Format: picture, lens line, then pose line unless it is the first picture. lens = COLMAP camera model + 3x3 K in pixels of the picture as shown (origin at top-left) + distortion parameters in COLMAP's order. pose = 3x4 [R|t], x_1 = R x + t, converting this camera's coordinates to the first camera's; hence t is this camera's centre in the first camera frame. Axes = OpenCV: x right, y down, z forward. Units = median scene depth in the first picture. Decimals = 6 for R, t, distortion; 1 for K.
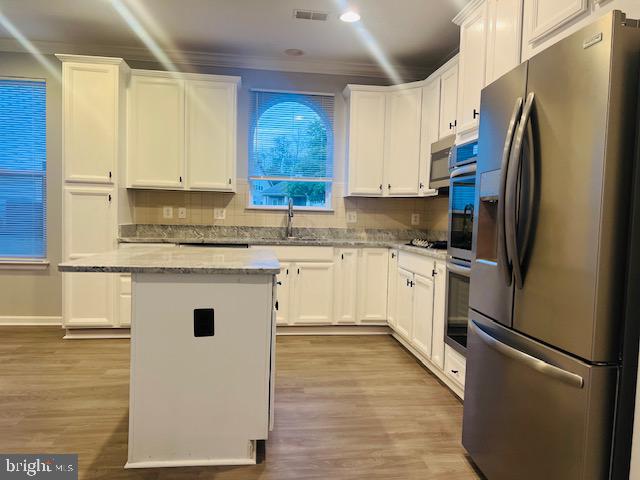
lens RADIAL K [[482.3, 0, 322.9], [0, 482.3, 240.5], [0, 0, 1]] dist [0.052848, -0.062364]
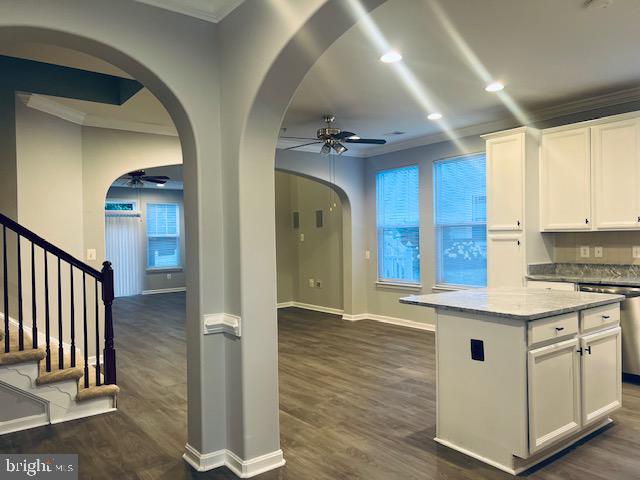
lens RADIAL K [[482.3, 0, 320.0], [0, 482.3, 241.1], [0, 0, 1]] dist [0.052848, -0.062364]
pose [[0.494276, -0.027438, -0.868872, 0.351689], [-0.013237, 0.999148, -0.039082, -0.035988], [0.869204, 0.030819, 0.493492, -0.021912]]
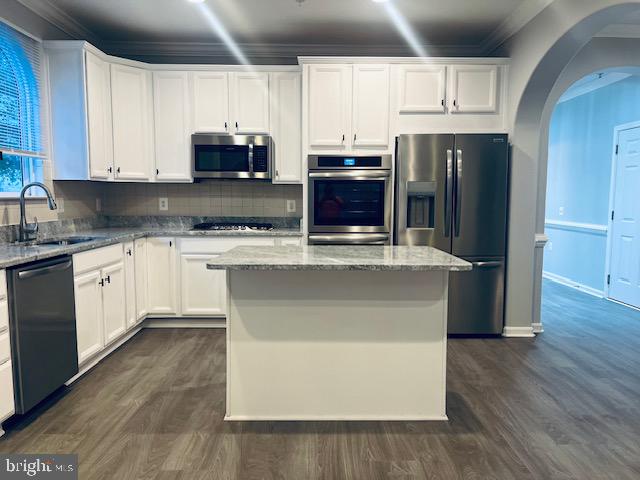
lens RADIAL K [[482.3, 0, 322.3], [0, 482.3, 243.1], [0, 0, 1]] dist [0.052848, -0.062364]
pose [[0.125756, -0.119264, 0.984866, -0.794396], [0.045923, 0.992383, 0.114311, -0.069252], [-0.990998, 0.030853, 0.130275, 0.559880]]
